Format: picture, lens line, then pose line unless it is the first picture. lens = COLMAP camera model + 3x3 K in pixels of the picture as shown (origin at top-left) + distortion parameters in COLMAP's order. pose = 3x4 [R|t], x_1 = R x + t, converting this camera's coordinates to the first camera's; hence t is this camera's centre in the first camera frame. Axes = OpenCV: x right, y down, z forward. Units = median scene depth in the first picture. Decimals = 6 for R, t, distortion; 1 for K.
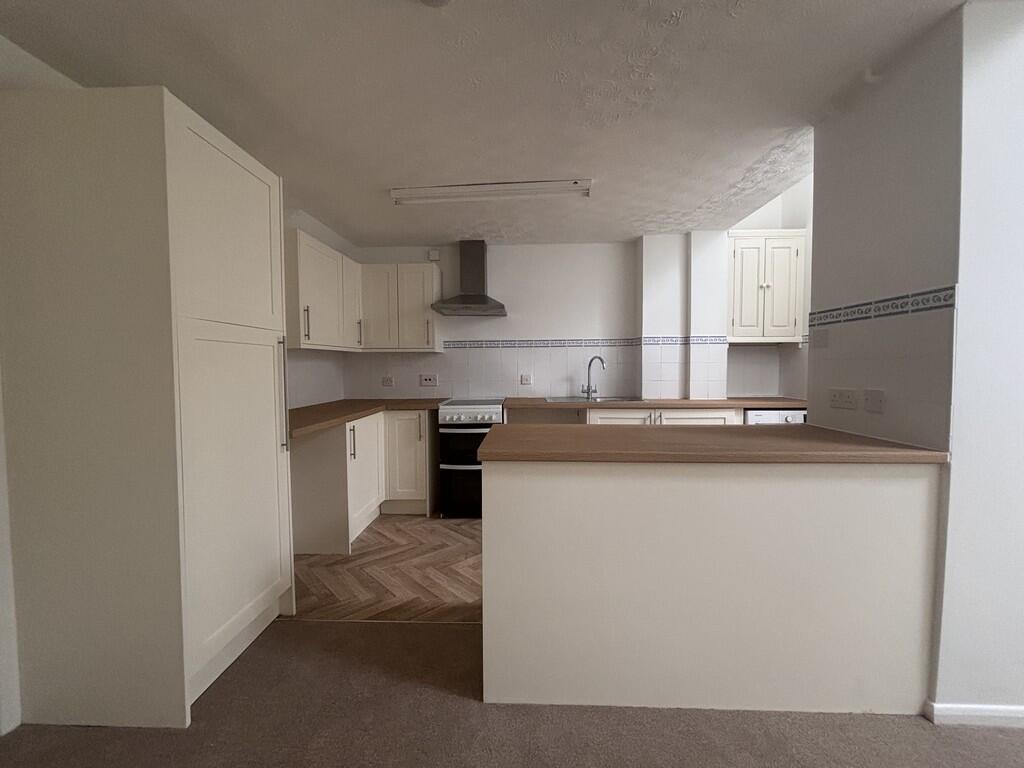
lens RADIAL K [[411.8, 0, 512.7], [0, 411.8, 381.5], [0, 0, 1]] dist [0.002321, -0.001305]
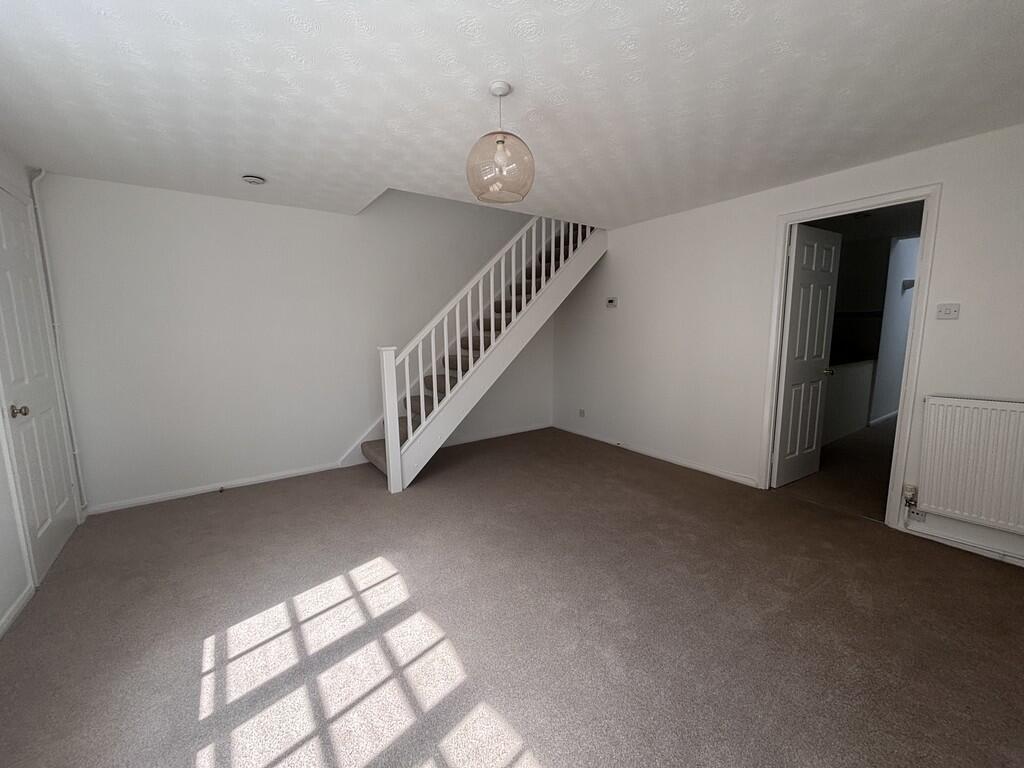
lens RADIAL K [[411.8, 0, 511.0], [0, 411.8, 383.8], [0, 0, 1]] dist [0.002321, -0.001305]
pose [[0.801297, -0.088087, 0.591747, -1.544716], [0.029108, 0.993670, 0.108501, -0.032797], [-0.597559, -0.069716, 0.798789, -0.016663]]
